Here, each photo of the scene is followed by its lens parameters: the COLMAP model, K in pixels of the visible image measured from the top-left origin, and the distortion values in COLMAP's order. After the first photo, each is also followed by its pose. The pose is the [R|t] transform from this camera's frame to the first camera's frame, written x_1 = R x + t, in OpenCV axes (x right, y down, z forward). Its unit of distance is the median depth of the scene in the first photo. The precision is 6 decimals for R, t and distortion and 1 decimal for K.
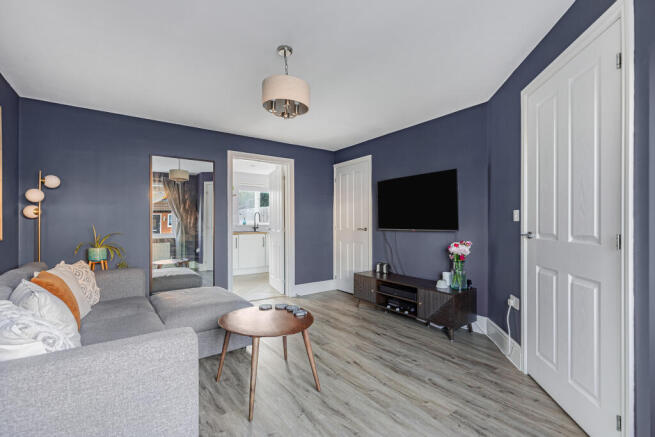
lens RADIAL K [[300.7, 0, 328.7], [0, 300.7, 220.2], [0, 0, 1]] dist [0.009930, 0.000198]
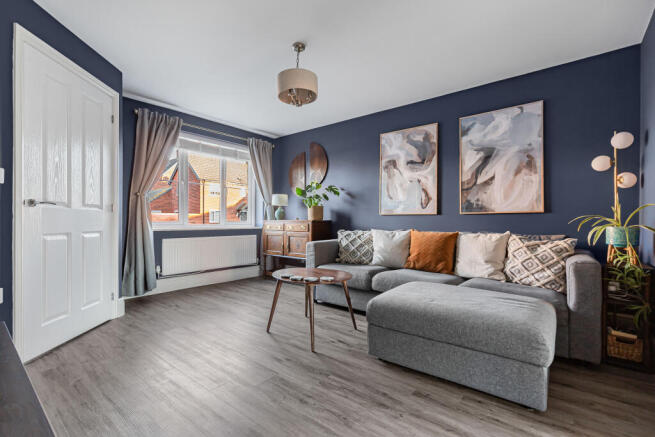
lens RADIAL K [[300.7, 0, 326.6], [0, 300.7, 218.6], [0, 0, 1]] dist [0.009930, 0.000198]
pose [[-0.971808, 0.002262, -0.235762, 0.023318], [0.002595, 0.999996, -0.001101, 0.097141], [0.235758, -0.001682, -0.971810, 2.057284]]
